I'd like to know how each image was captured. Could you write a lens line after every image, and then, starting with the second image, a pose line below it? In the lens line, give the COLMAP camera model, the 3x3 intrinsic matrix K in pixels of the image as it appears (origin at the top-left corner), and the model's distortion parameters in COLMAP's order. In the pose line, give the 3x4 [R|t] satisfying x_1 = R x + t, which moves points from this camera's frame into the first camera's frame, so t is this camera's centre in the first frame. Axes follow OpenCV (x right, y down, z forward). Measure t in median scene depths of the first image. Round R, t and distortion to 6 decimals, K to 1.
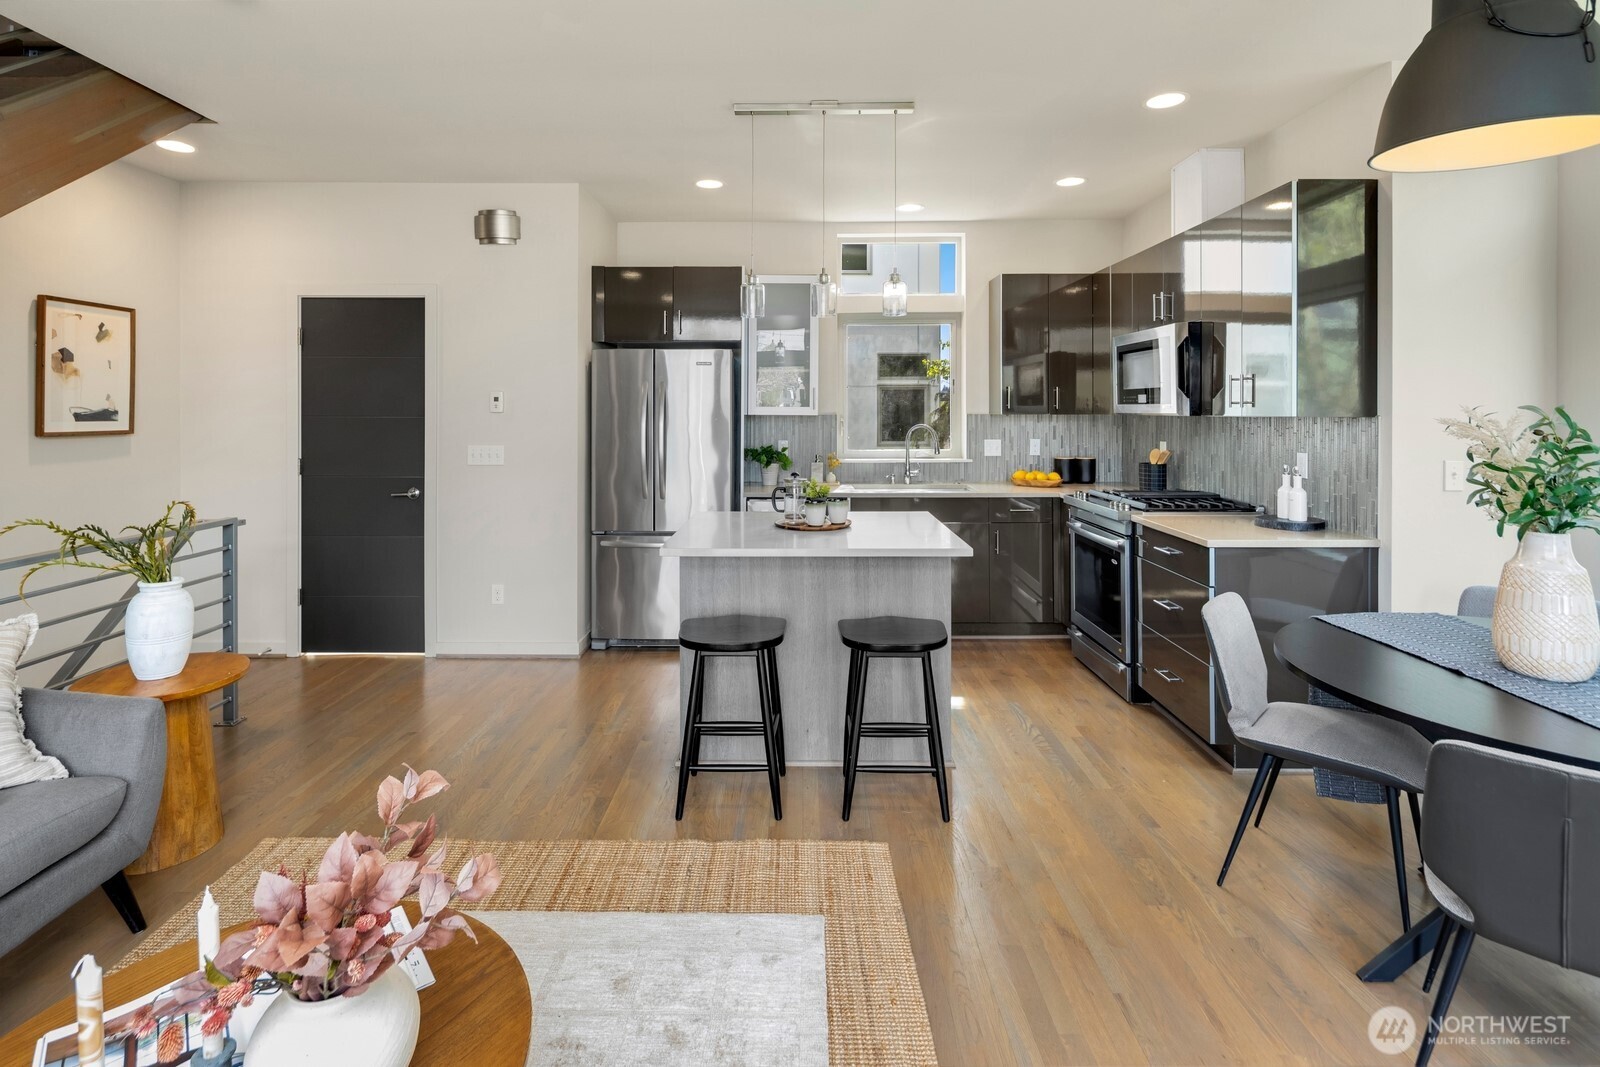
lens RADIAL K [[792.1, 0, 797.2], [0, 792.1, 410.3], [0, 0, 1]] dist [0.002664, -0.003661]
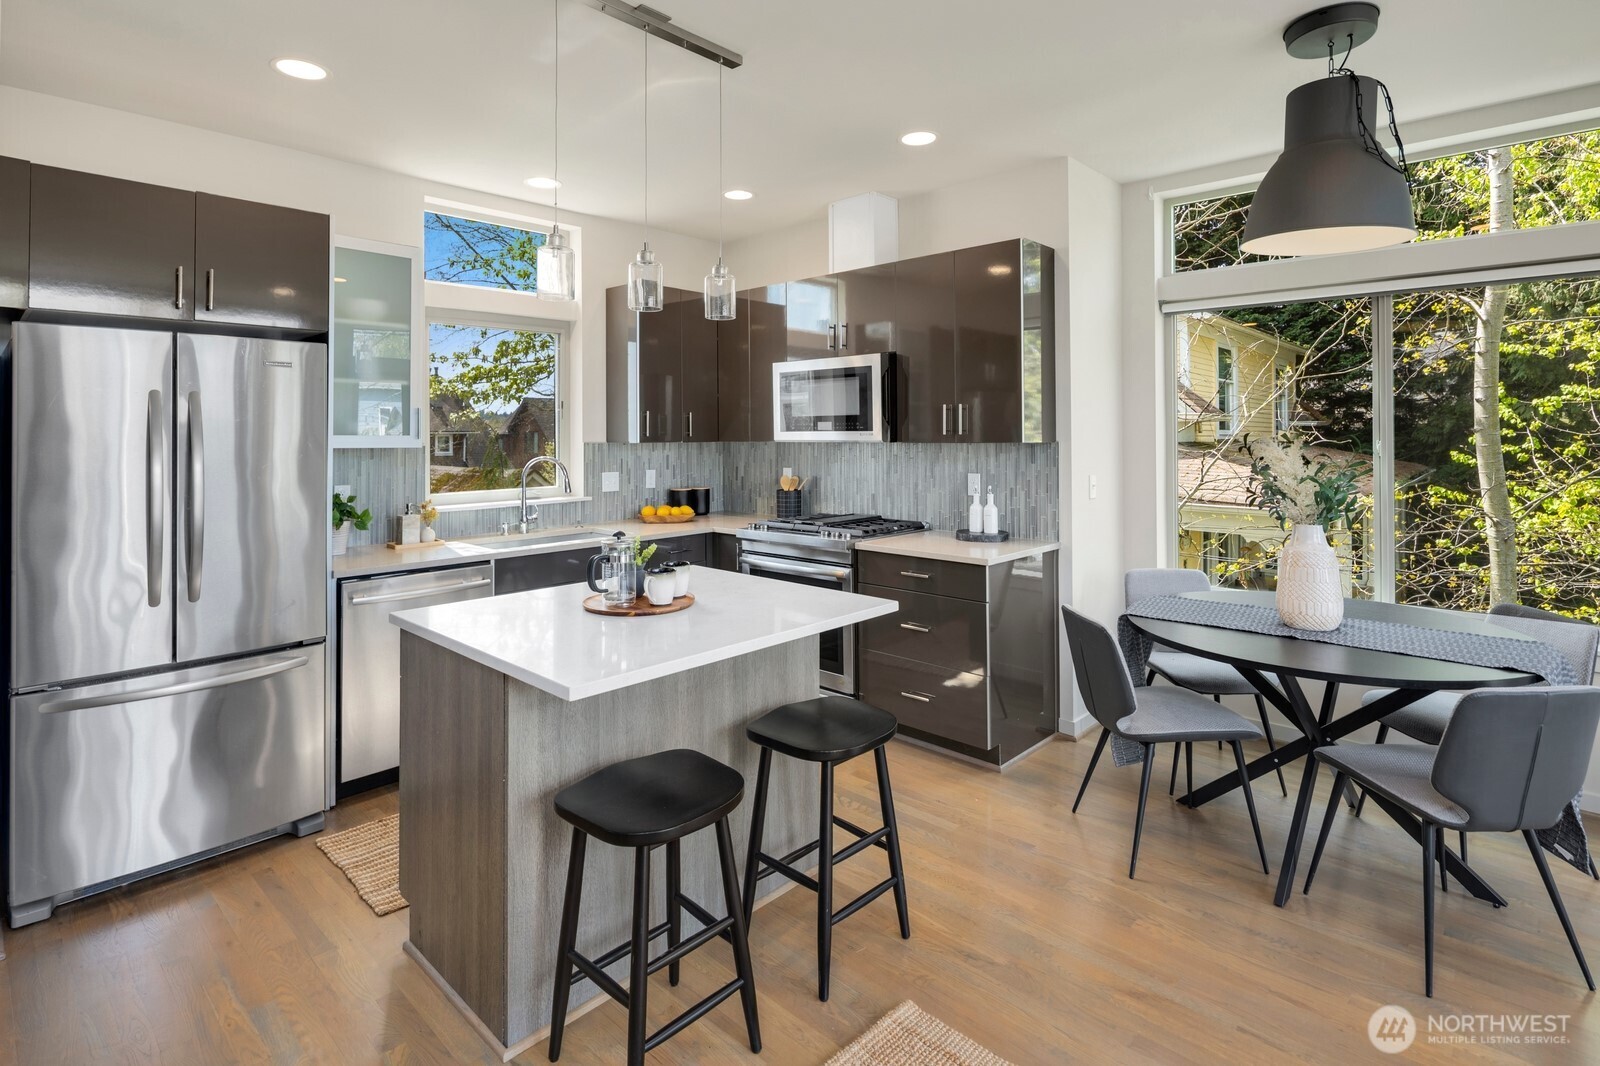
lens RADIAL K [[792.1, 0, 804.9], [0, 792.1, 428.1], [0, 0, 1]] dist [0.002664, -0.003661]
pose [[0.676179, 0.002725, 0.736732, -0.327281], [0.005261, 0.999950, -0.008527, -0.003828], [-0.736719, 0.009642, 0.676131, 0.340546]]
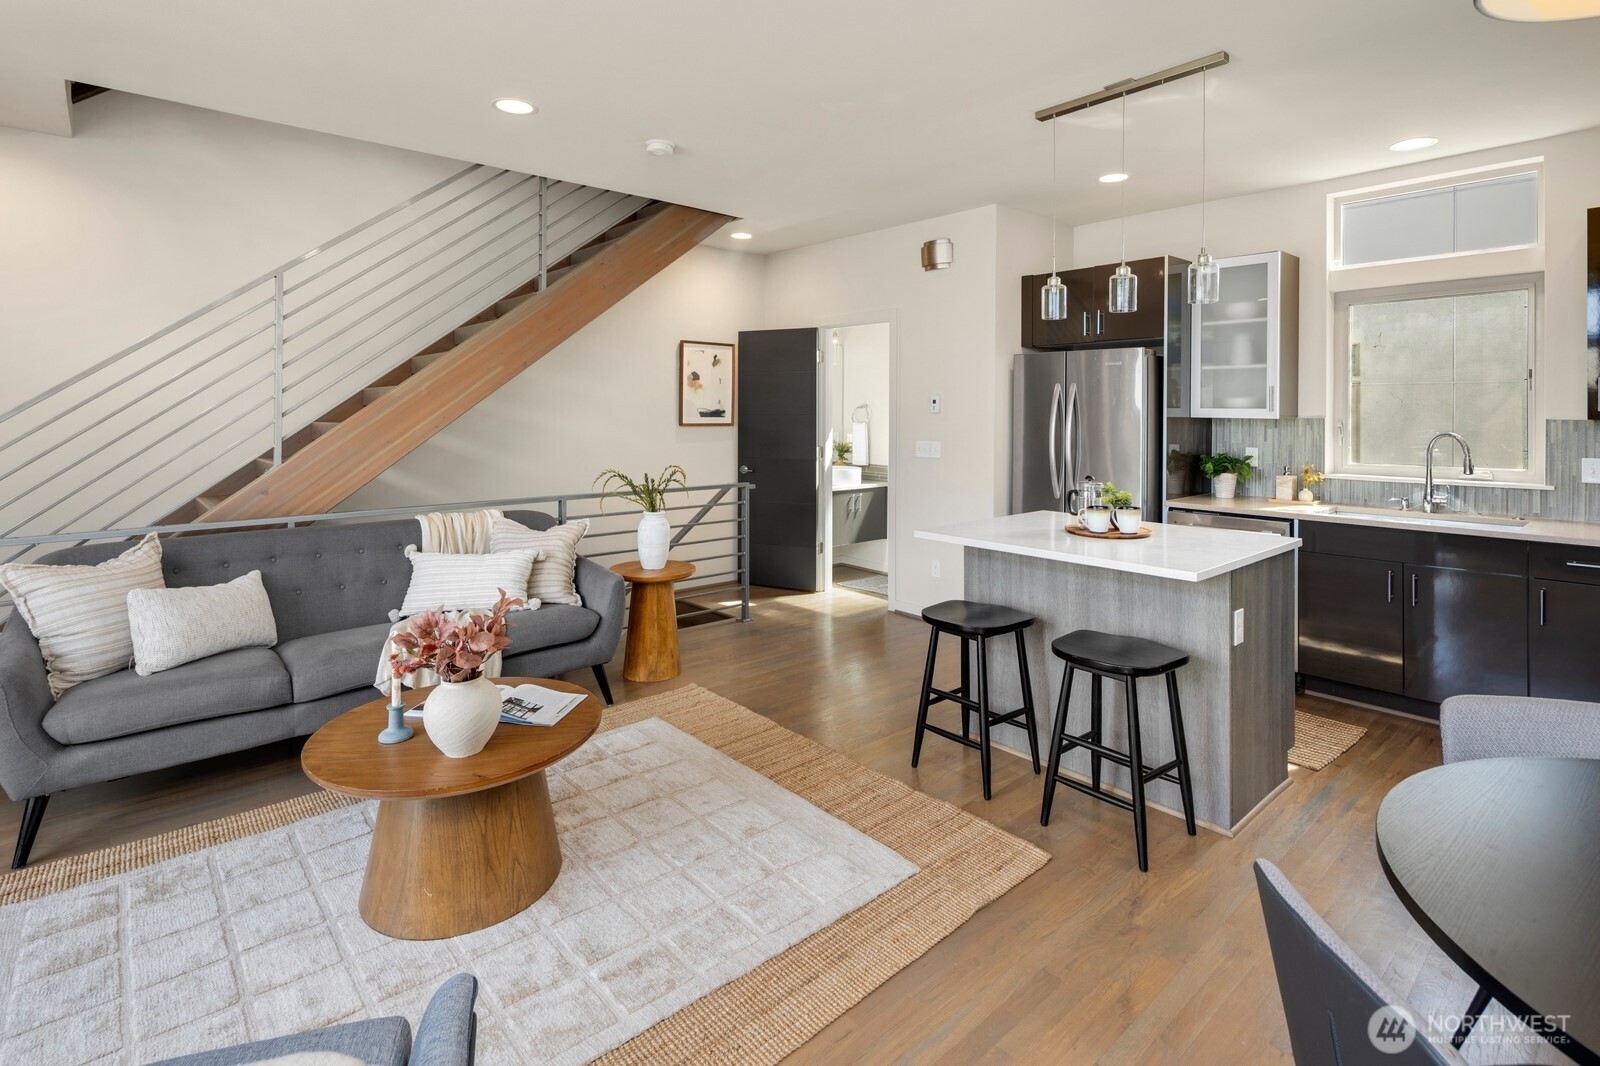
lens RADIAL K [[792.1, 0, 780.1], [0, 792.1, 409.4], [0, 0, 1]] dist [0.002664, -0.003661]
pose [[0.653693, 0.001835, -0.756758, 0.395092], [-0.005117, 0.999985, -0.001995, 0.000862], [0.756743, 0.005177, 0.653692, 0.066675]]
